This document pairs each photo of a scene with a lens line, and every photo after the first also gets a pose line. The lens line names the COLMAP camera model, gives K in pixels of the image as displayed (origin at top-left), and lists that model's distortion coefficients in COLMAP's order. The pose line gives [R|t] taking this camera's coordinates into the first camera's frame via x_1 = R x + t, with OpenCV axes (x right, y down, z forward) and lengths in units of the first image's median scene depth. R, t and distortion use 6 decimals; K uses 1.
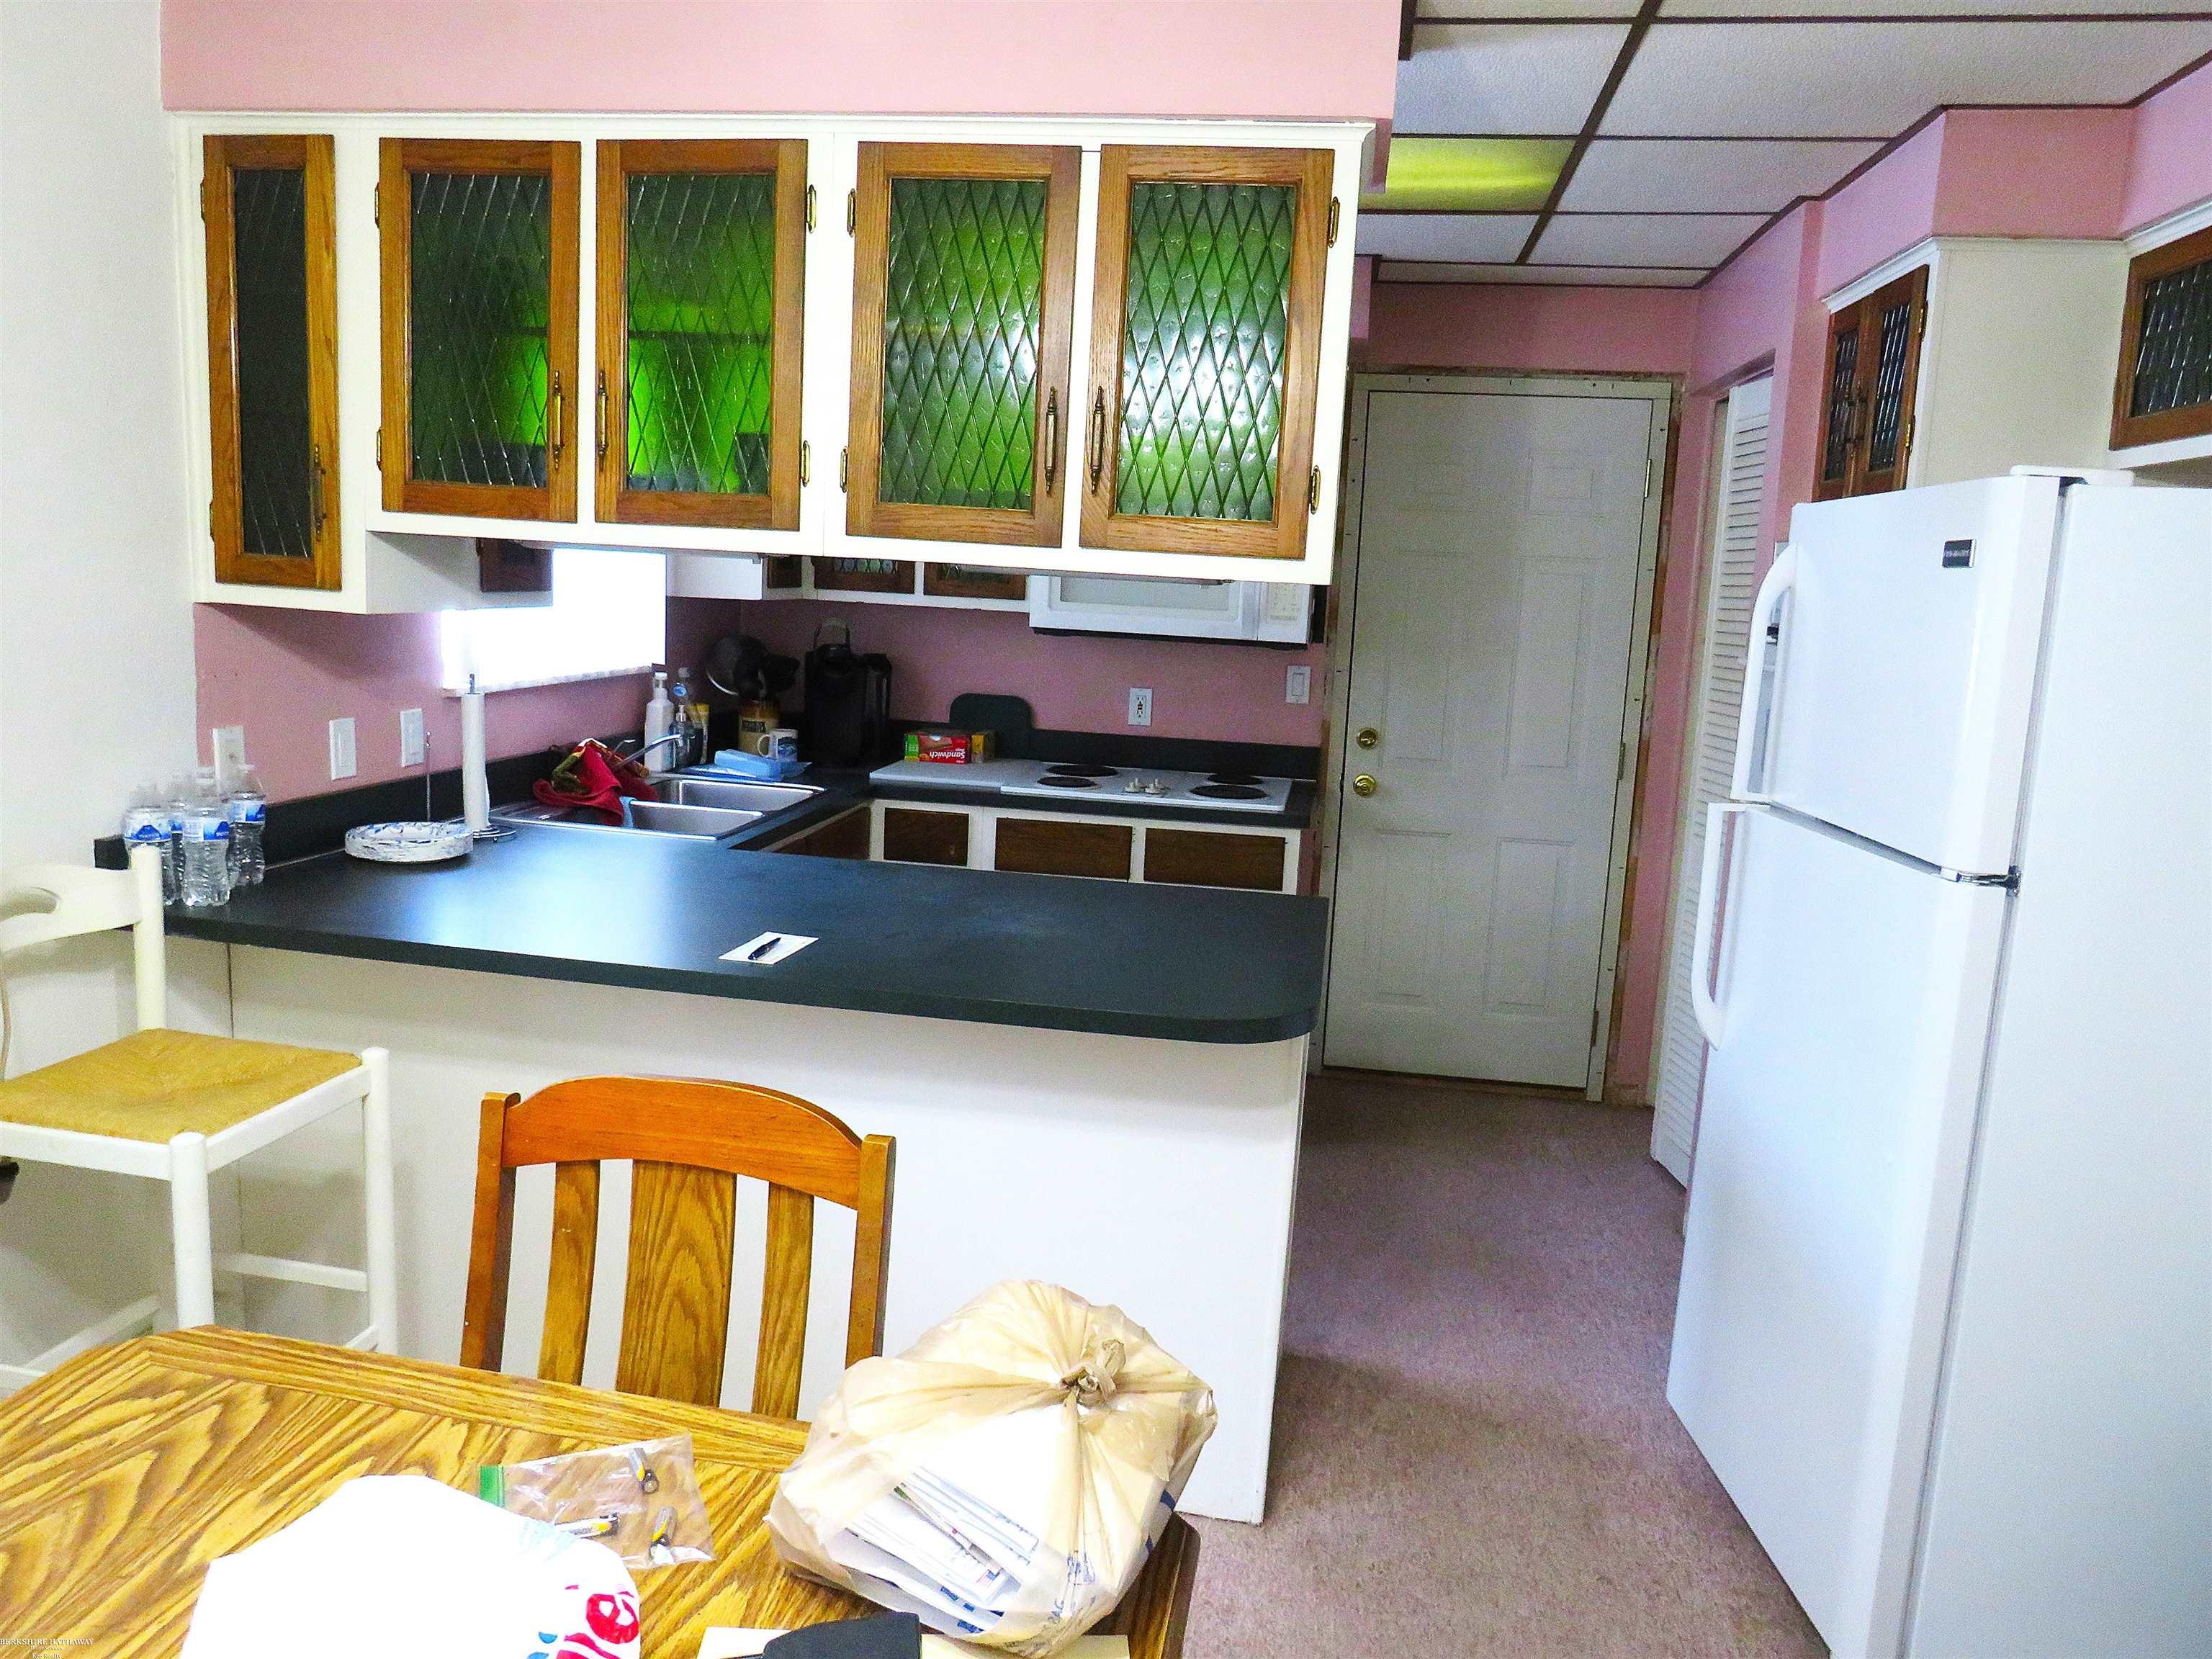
lens RADIAL K [[1612.1, 0, 1106.5], [0, 1612.1, 826.6], [0, 0, 1]] dist [-0.007256, -0.001492]
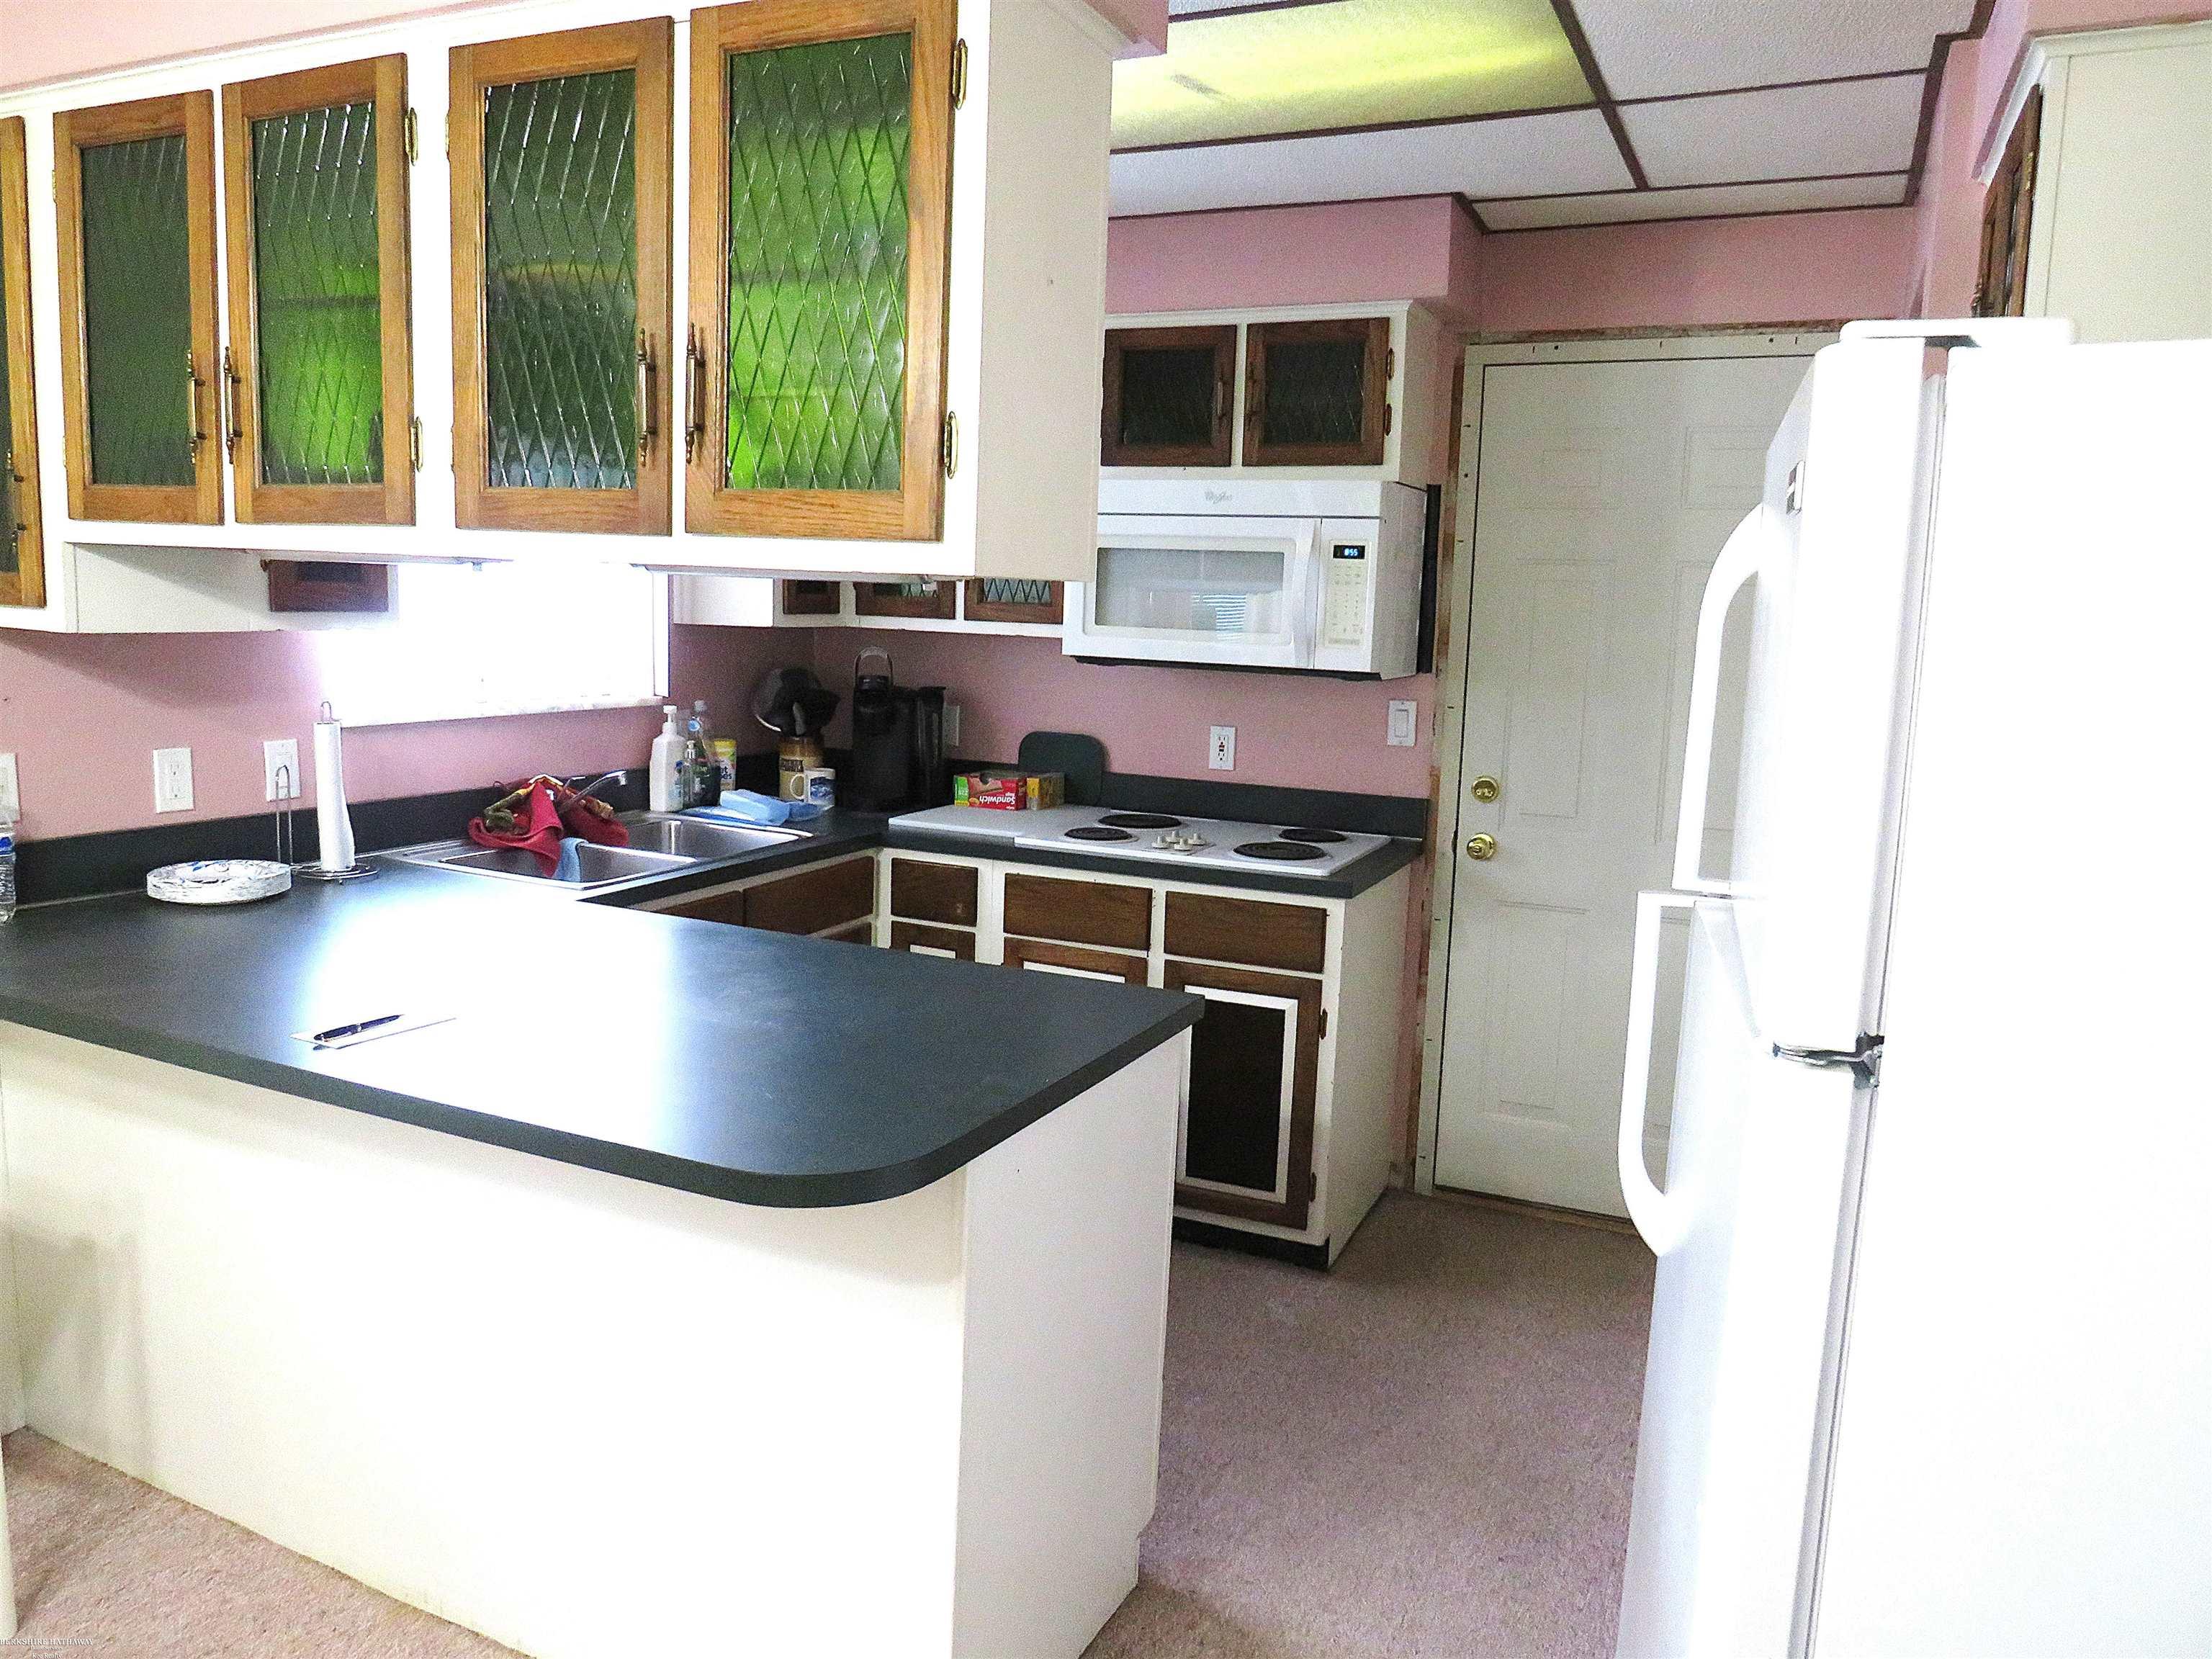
lens RADIAL K [[1593.8, 0, 1102.6], [0, 1593.8, 816.5], [0, 0, 1]] dist [-0.006816, -0.002877]
pose [[0.959010, 0.022542, -0.282474, 0.224669], [-0.031692, 0.999109, -0.027866, -0.013668], [0.281594, 0.035676, 0.958870, 0.189257]]
